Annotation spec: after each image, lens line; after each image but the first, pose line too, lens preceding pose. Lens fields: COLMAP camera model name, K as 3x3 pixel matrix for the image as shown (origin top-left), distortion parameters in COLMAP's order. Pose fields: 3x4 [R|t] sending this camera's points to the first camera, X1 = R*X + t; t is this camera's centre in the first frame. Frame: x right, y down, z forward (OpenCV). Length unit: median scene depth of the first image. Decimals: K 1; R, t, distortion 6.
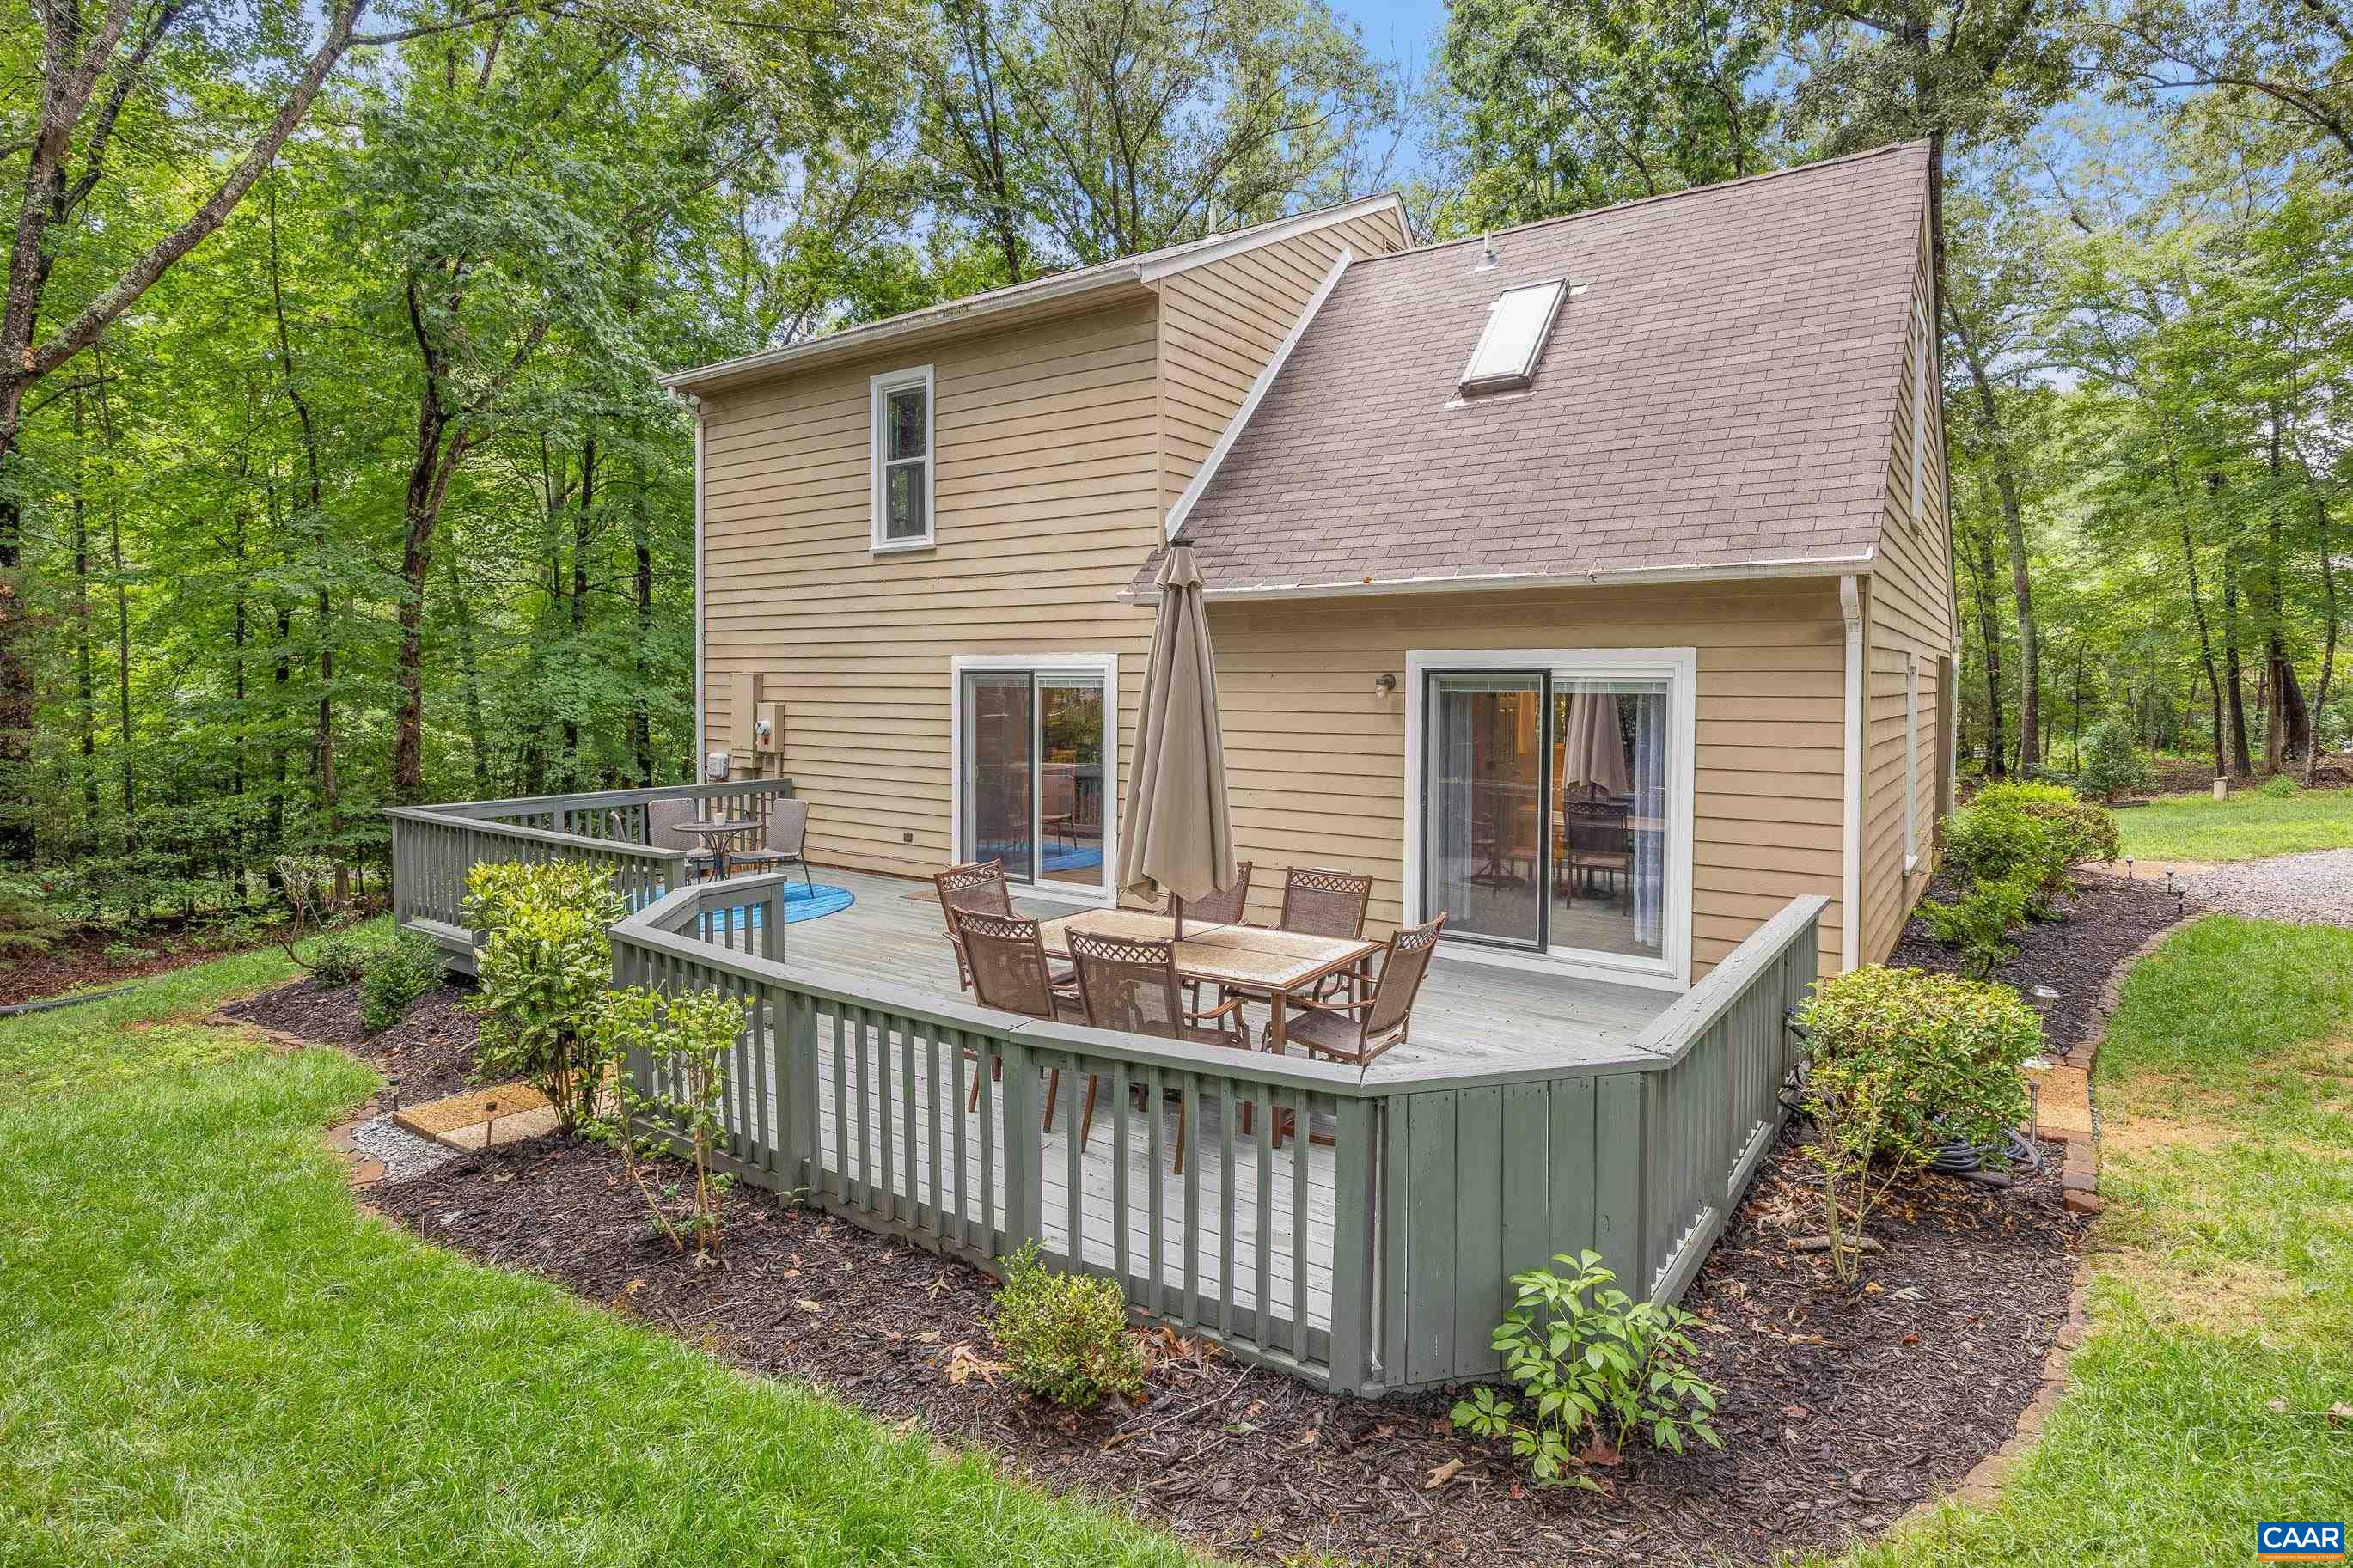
lens RADIAL K [[1220.4, 0, 1183.1], [0, 1220.4, 719.2], [0, 0, 1]] dist [-0.001776, 0.000559]
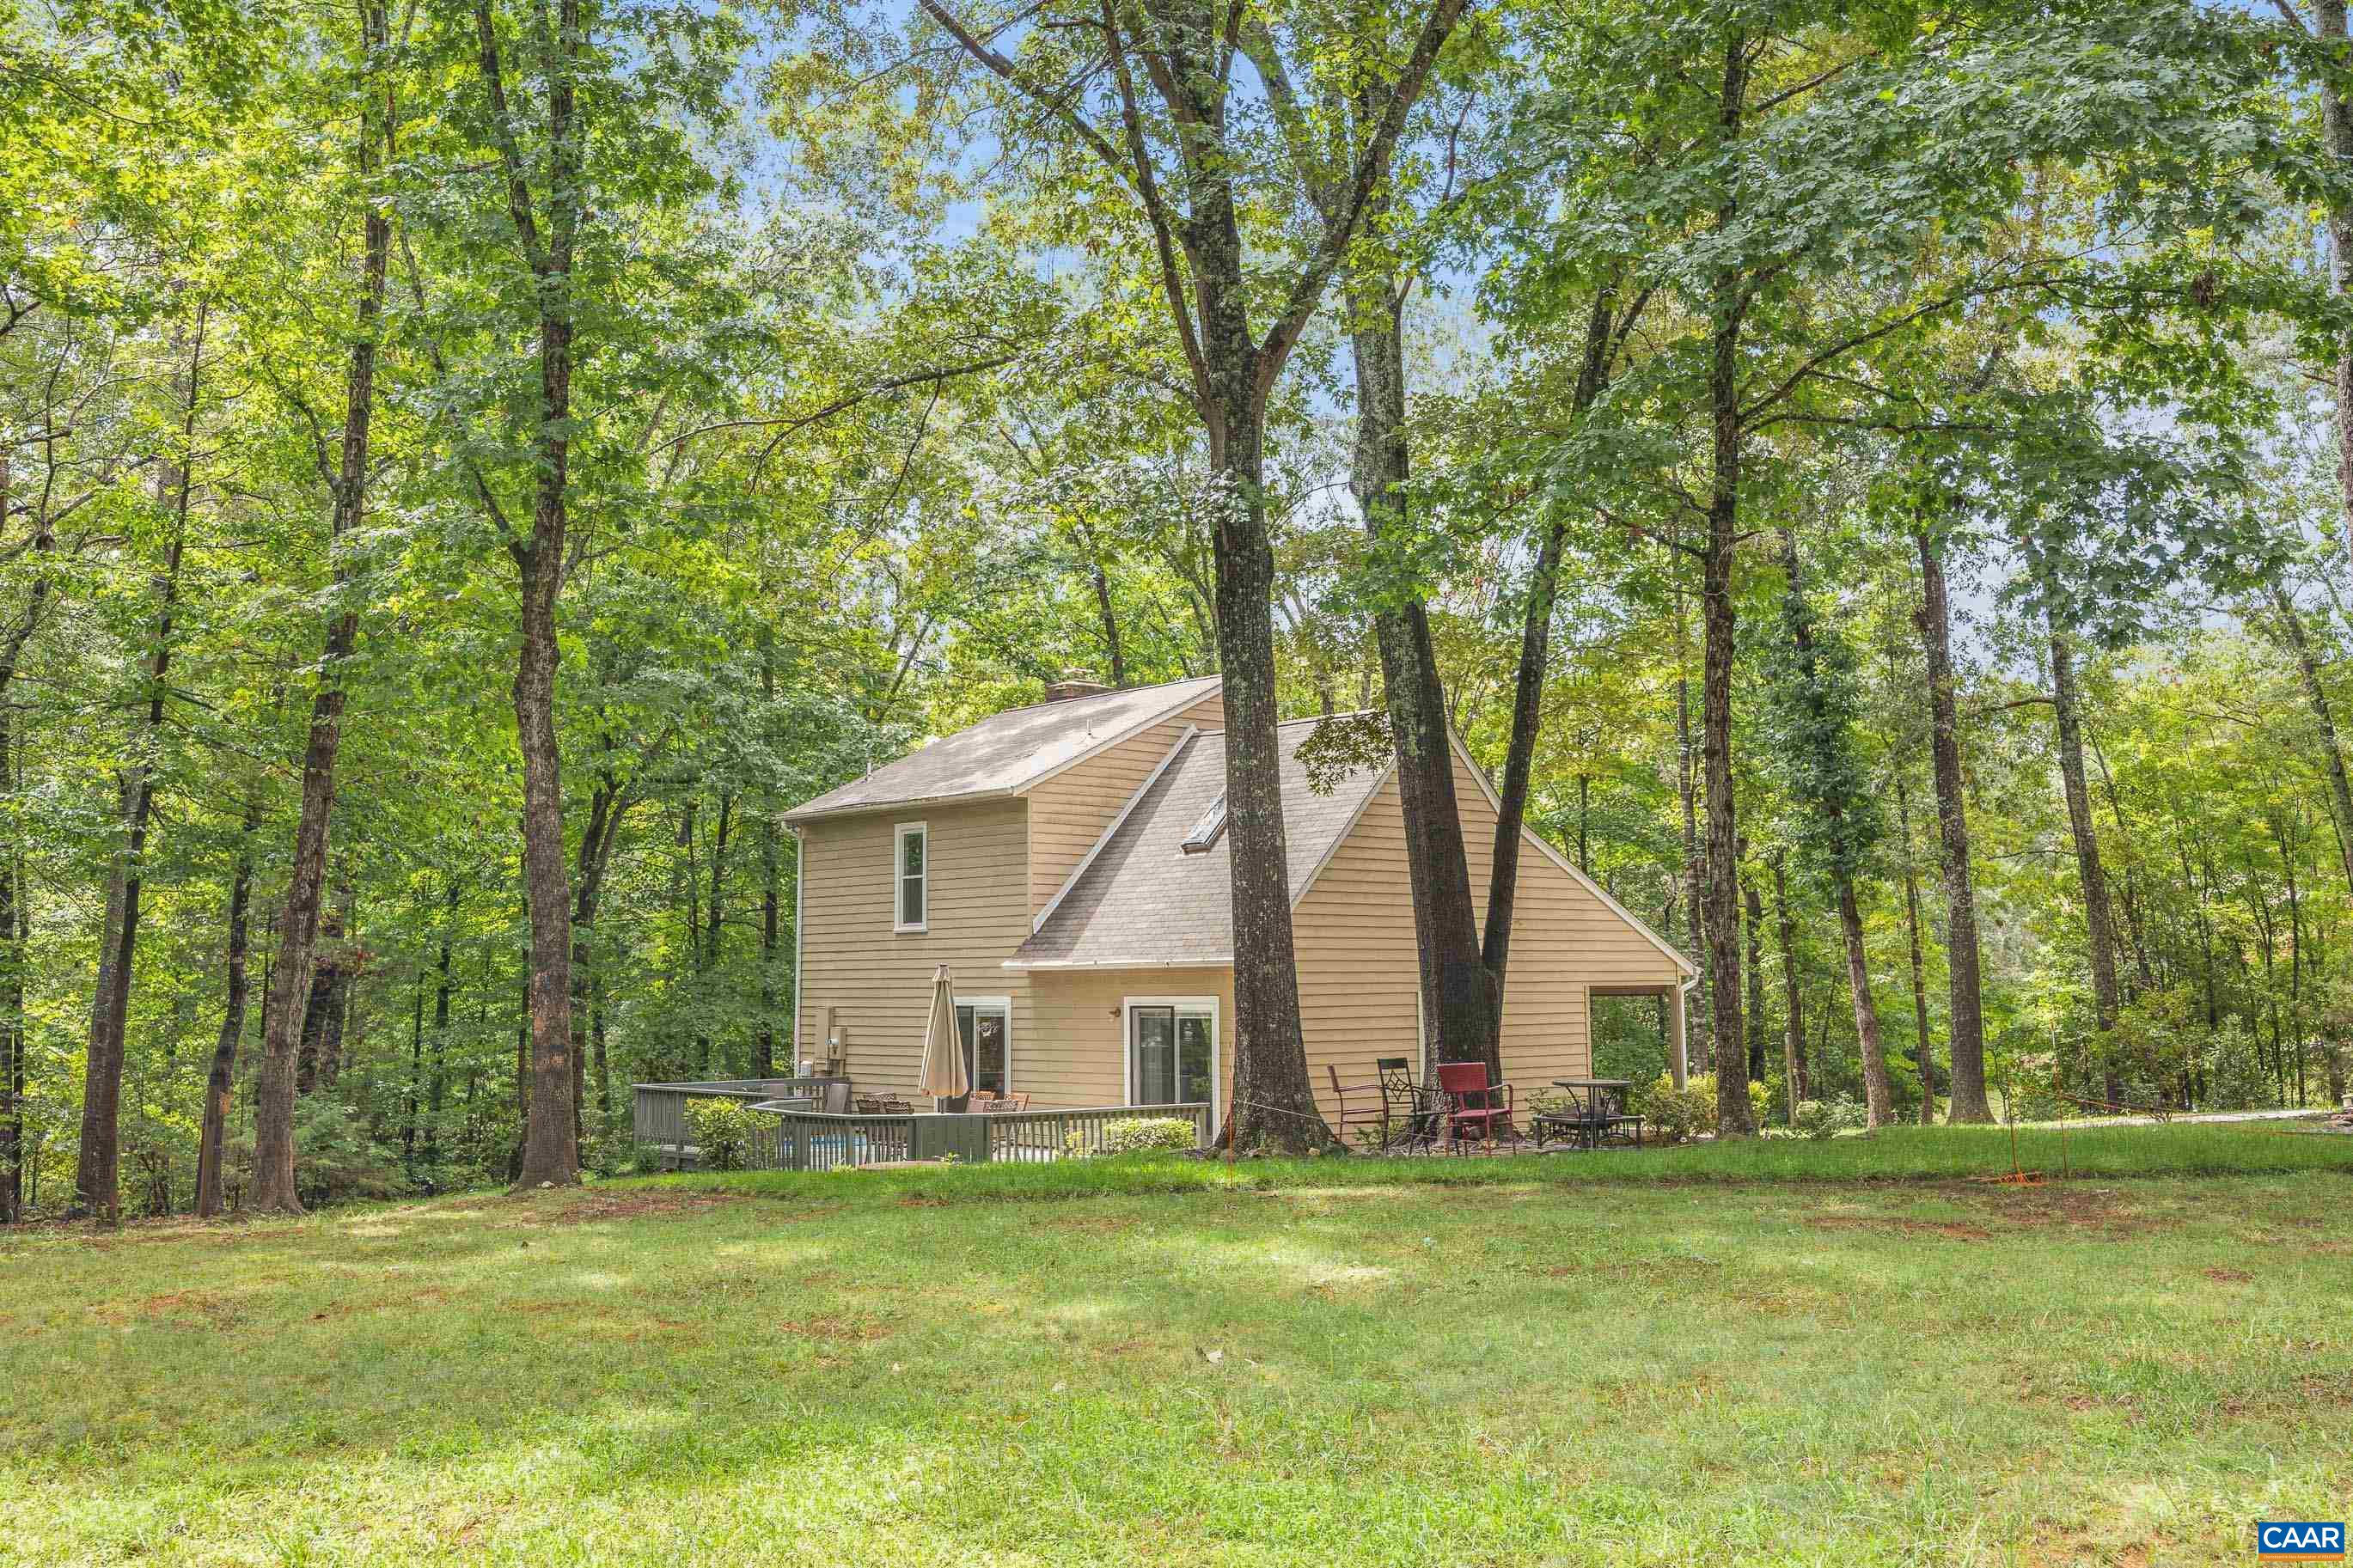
lens RADIAL K [[2212.6, 0, 1170.7], [0, 2212.6, 696.7], [0, 0, 1]] dist [-0.005095, -0.001134]
pose [[0.970507, -0.045217, -0.236793, 0.831595], [0.006629, 0.986886, -0.161281, 0.030925], [0.240980, 0.154955, 0.958080, -1.818927]]
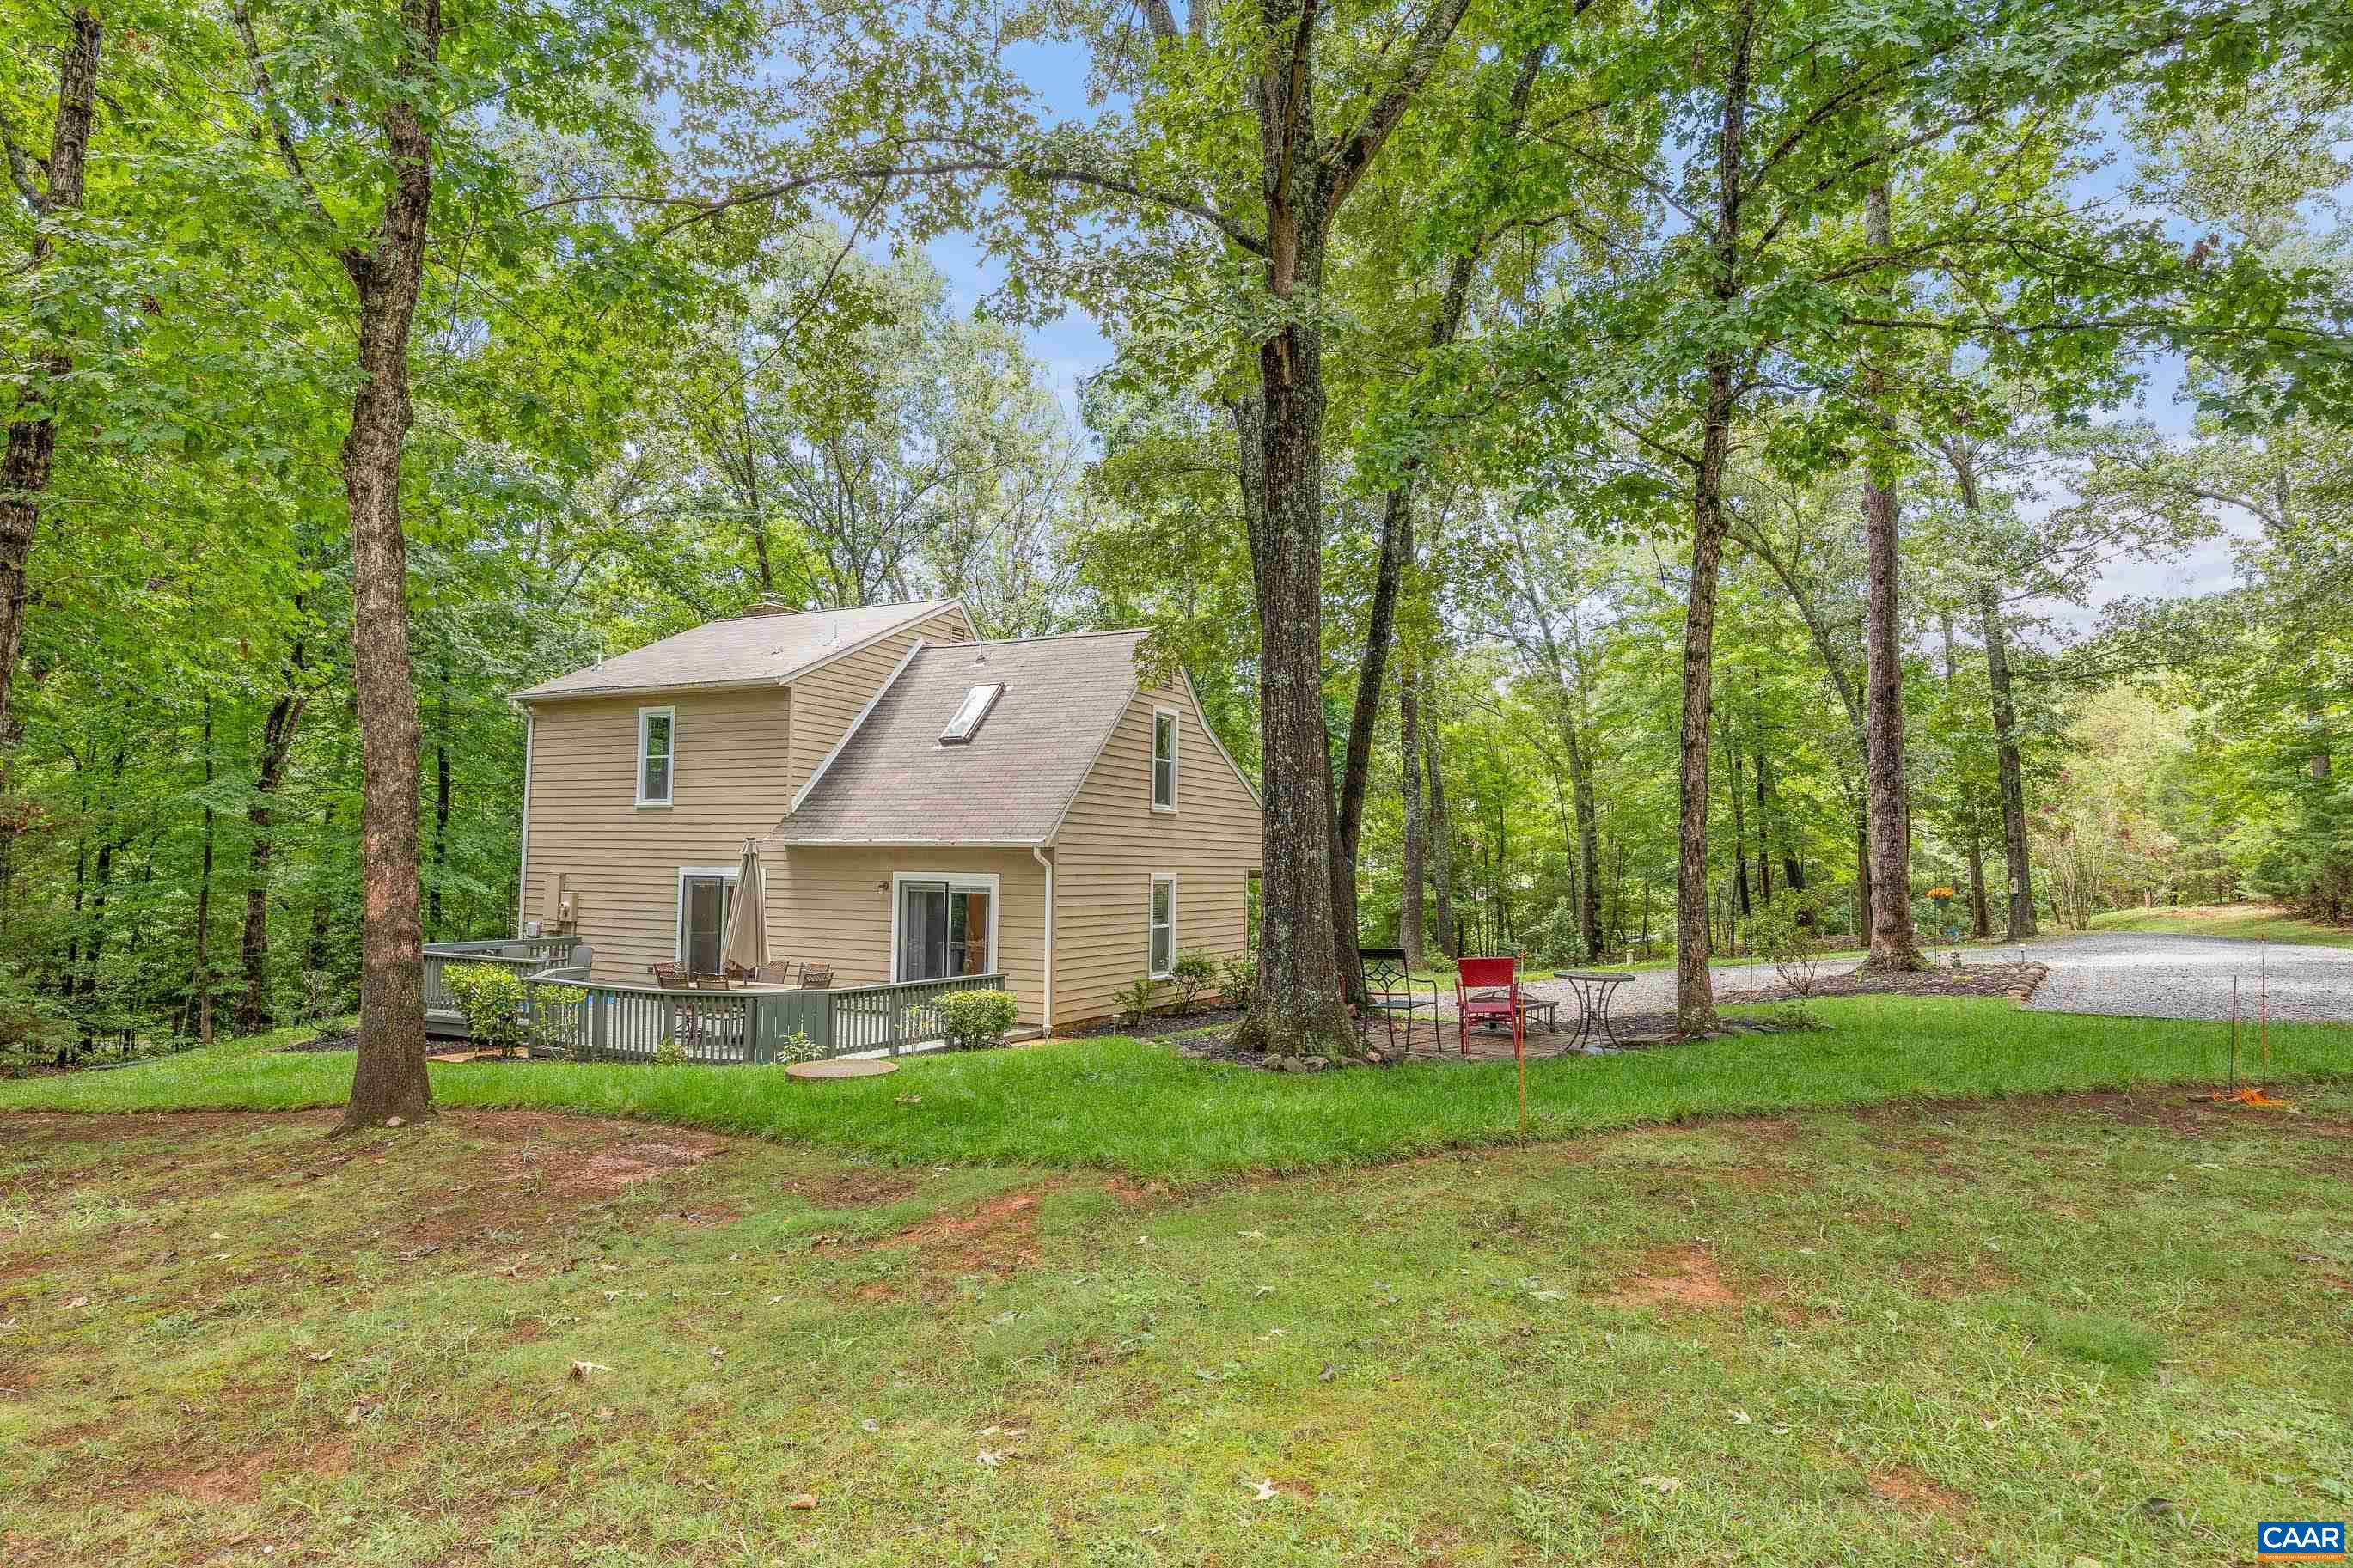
lens RADIAL K [[1364.0, 0, 1176.5], [0, 1364.0, 784.0], [0, 0, 1]] dist [-0.011547, 0.002140]
pose [[0.991975, 0.017267, 0.125250, 0.279094], [-0.006142, 0.996042, -0.088671, -0.000423], [-0.126285, 0.087190, 0.988155, -1.068895]]
